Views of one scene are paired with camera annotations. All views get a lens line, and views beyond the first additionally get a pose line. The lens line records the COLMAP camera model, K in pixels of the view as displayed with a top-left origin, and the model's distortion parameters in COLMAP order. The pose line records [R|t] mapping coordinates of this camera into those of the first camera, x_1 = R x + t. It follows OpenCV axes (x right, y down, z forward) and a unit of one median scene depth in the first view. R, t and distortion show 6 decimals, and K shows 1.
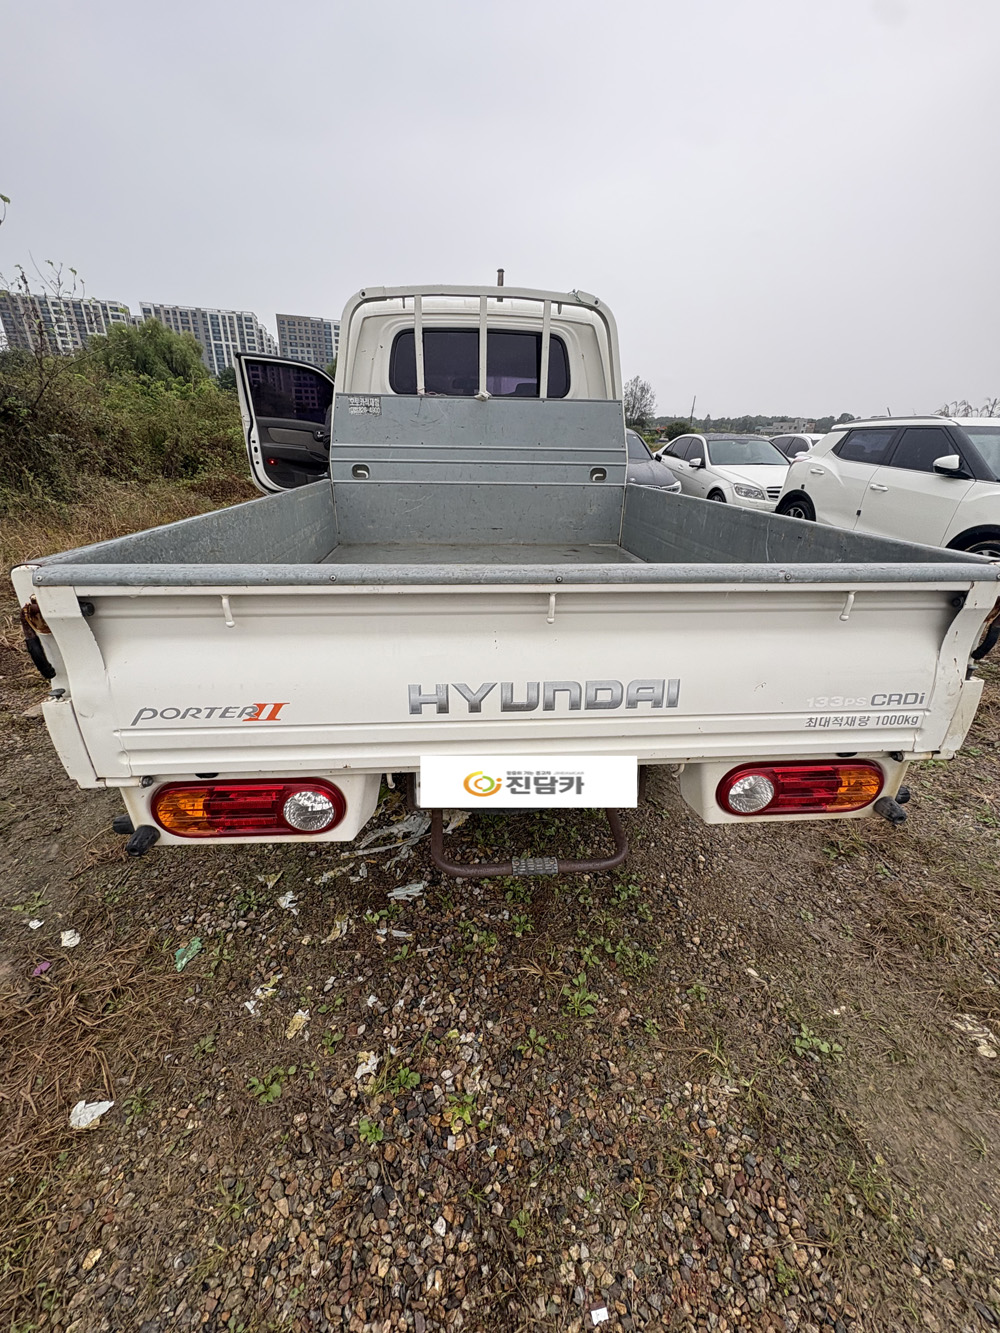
lens RADIAL K [[537.0, 0, 498.9], [0, 537.0, 668.8], [0, 0, 1]] dist [-0.000723, -0.000786]
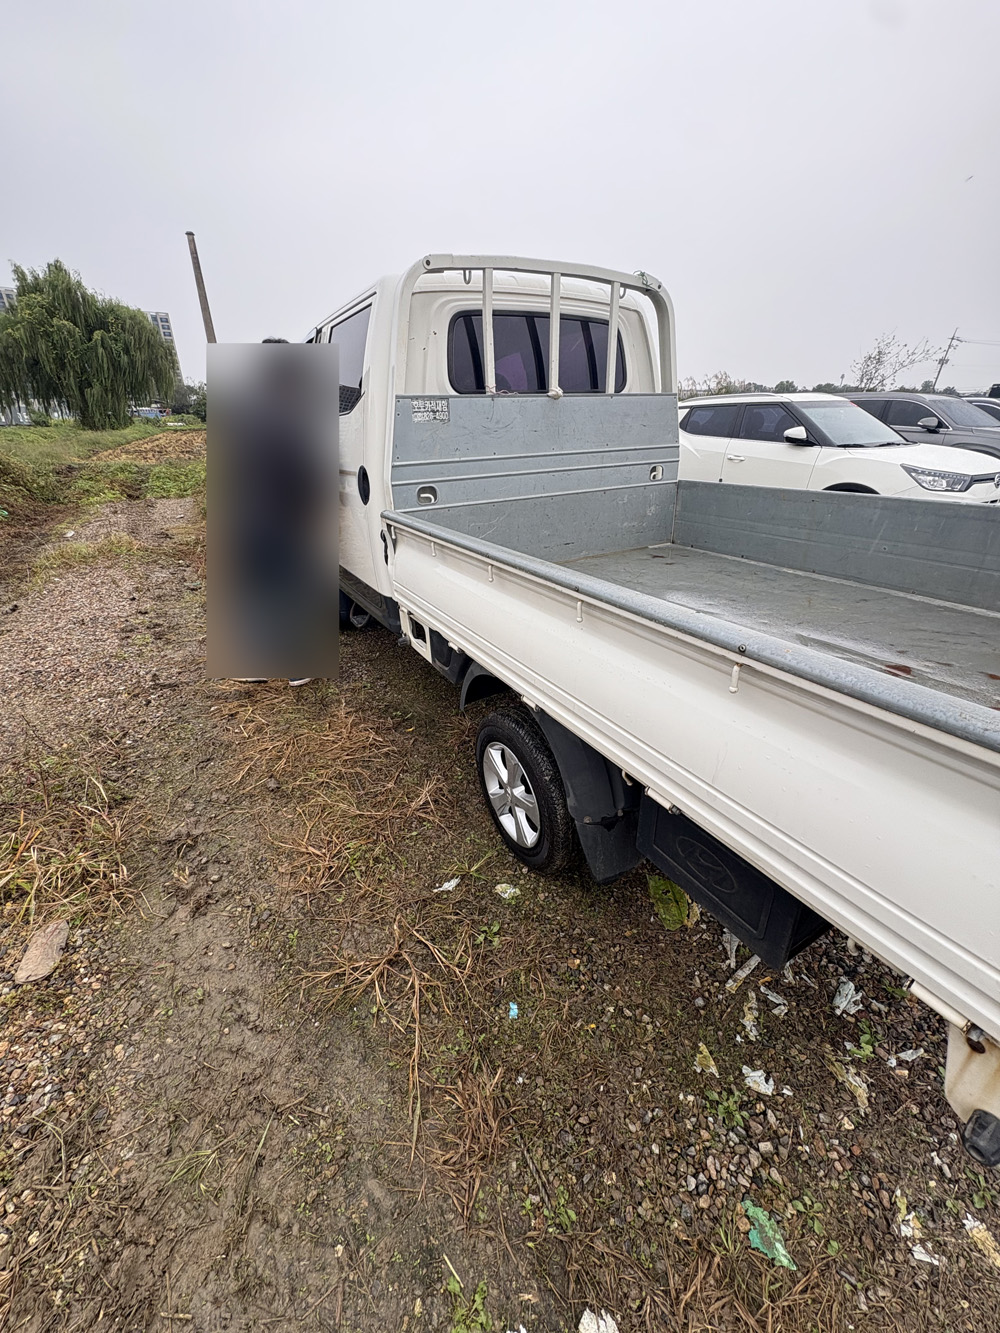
lens RADIAL K [[537.3, 0, 500.0], [0, 537.3, 666.5], [0, 0, 1]] dist [0.001261, -0.000241]
pose [[0.901711, -0.218601, 0.373003, -0.518252], [0.208090, 0.975689, 0.068766, -0.160488], [-0.378967, 0.015611, 0.925278, 0.248355]]
